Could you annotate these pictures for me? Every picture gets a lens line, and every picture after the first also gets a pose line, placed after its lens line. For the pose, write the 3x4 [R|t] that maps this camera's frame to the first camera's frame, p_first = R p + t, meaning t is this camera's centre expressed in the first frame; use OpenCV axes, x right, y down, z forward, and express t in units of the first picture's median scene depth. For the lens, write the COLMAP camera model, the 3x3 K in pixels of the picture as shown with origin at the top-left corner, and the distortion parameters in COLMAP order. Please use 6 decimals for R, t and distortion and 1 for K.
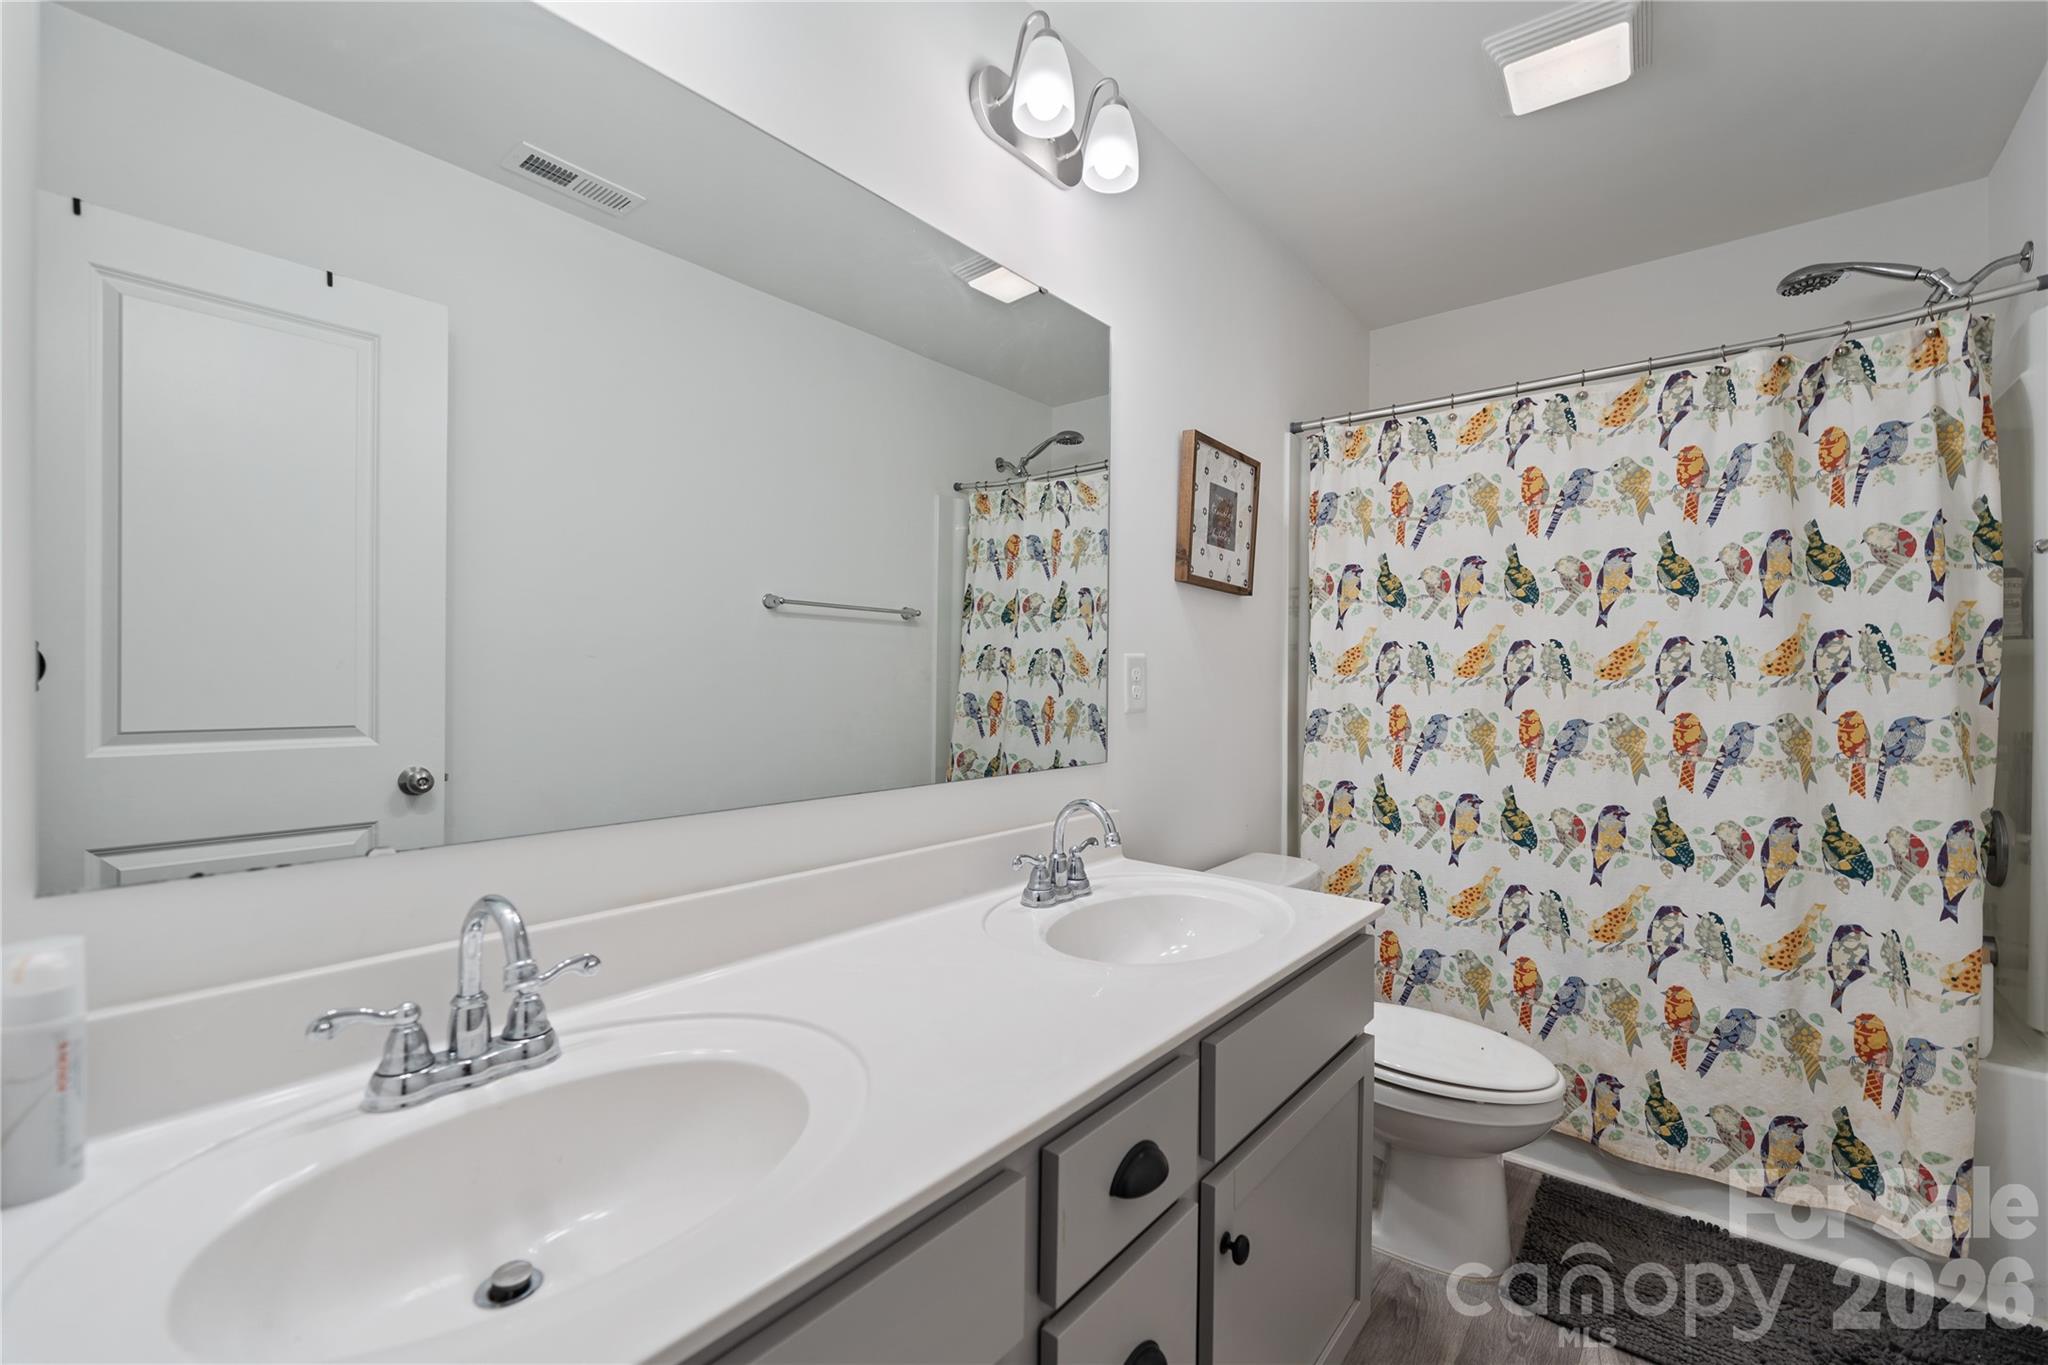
lens RADIAL K [[835.0, 0, 1020.6], [0, 835.0, 677.3], [0, 0, 1]] dist [-0.000314, 0.000220]
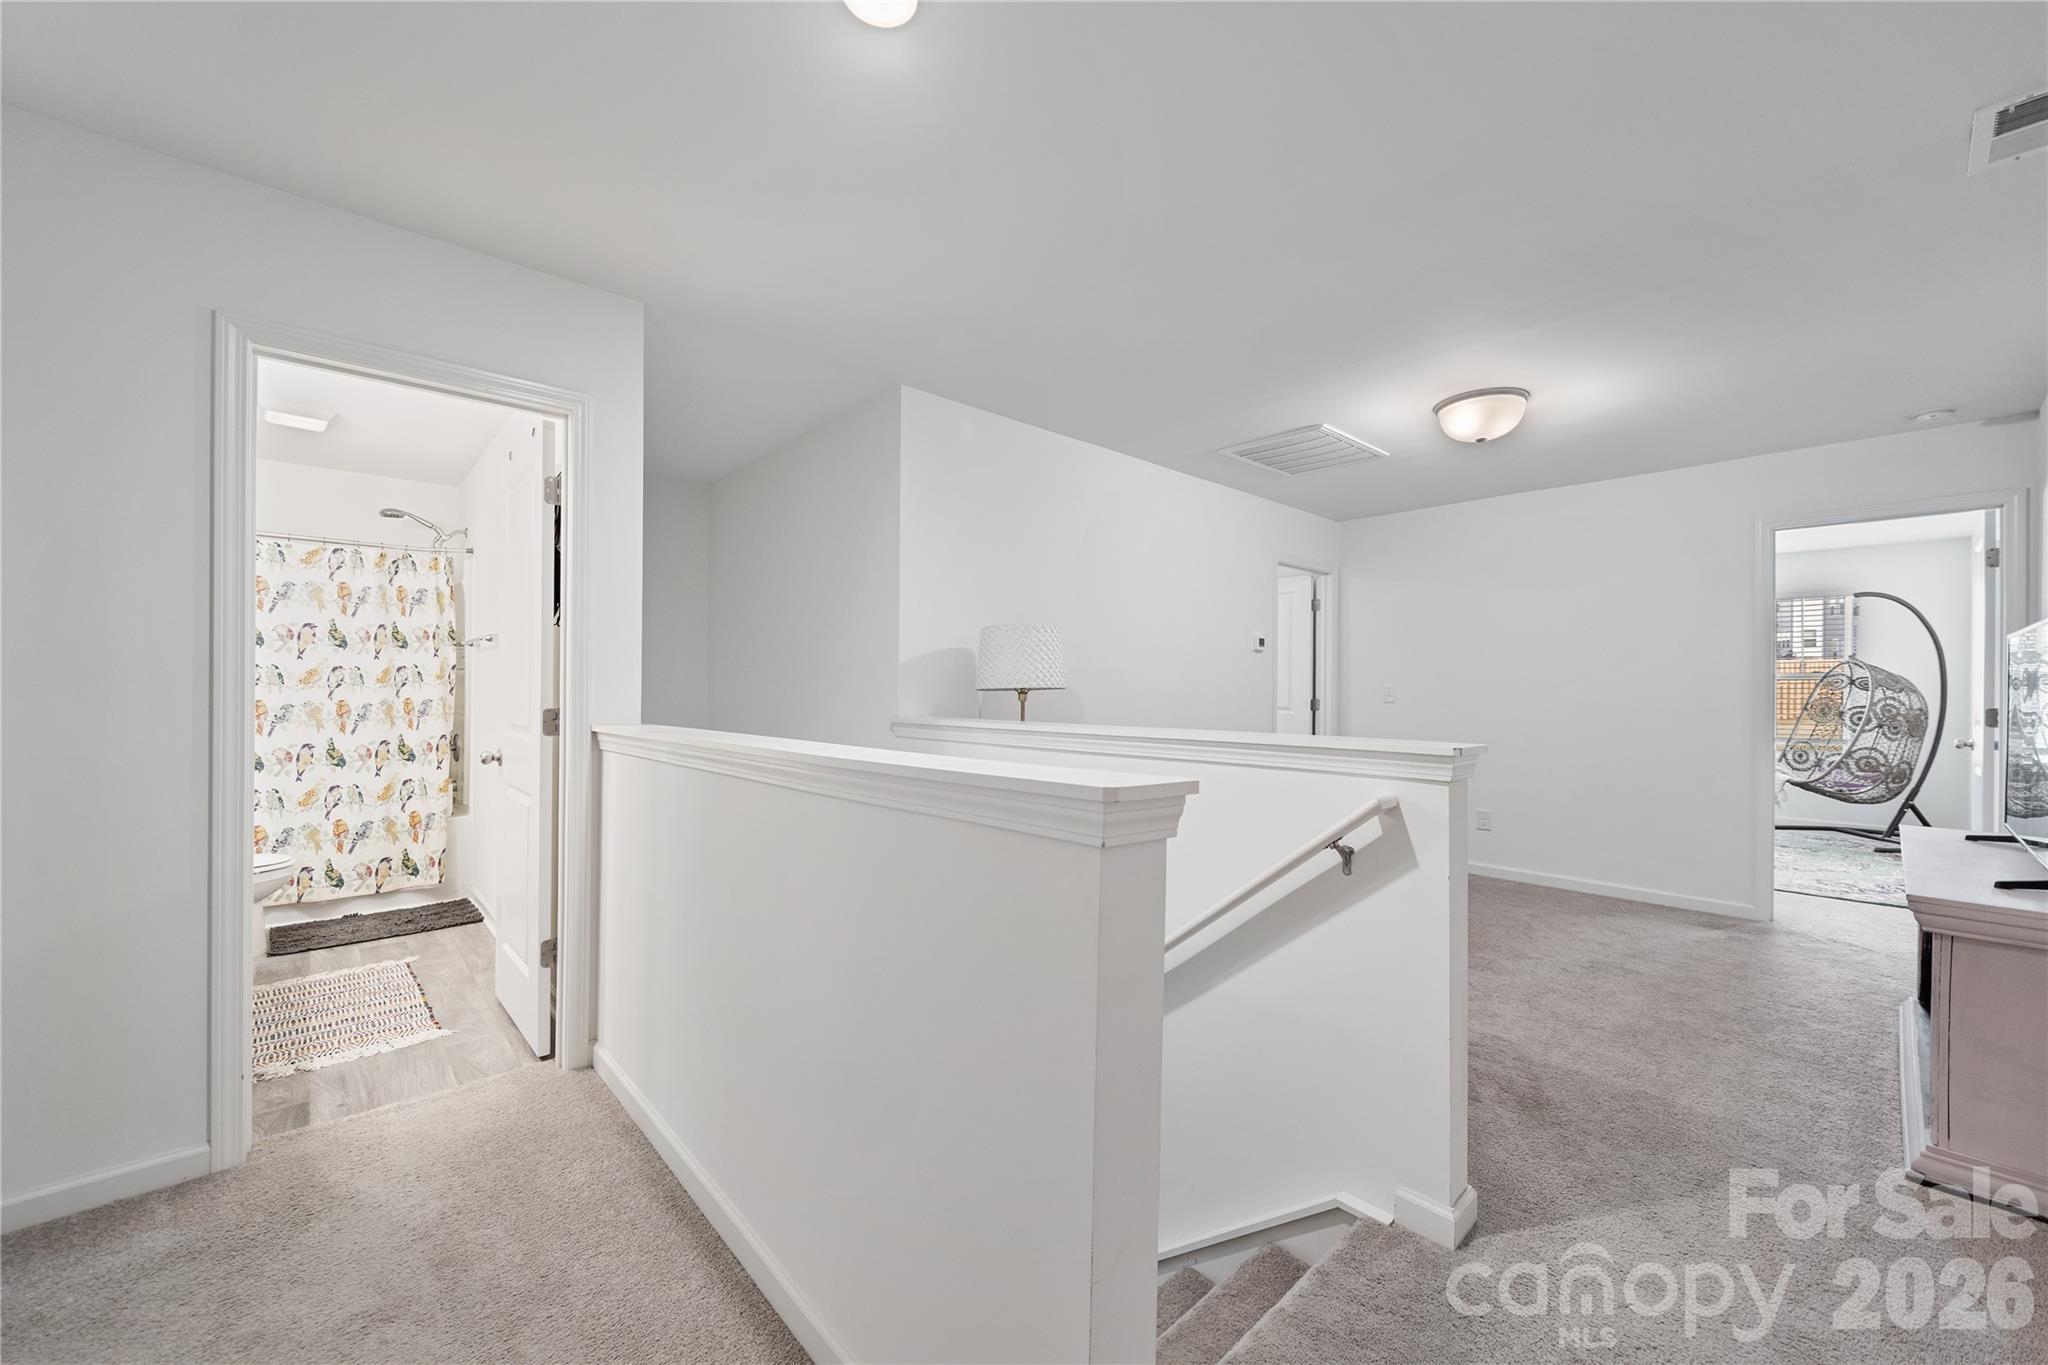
lens RADIAL K [[784.6, 0, 1037.8], [0, 784.6, 694.1], [0, 0, 1]] dist [-0.000888, -0.000138]
pose [[0.113369, -0.007367, 0.993526, -1.180714], [-0.006916, 0.999942, 0.008204, -0.003144], [-0.993529, -0.007801, 0.113312, -1.196673]]
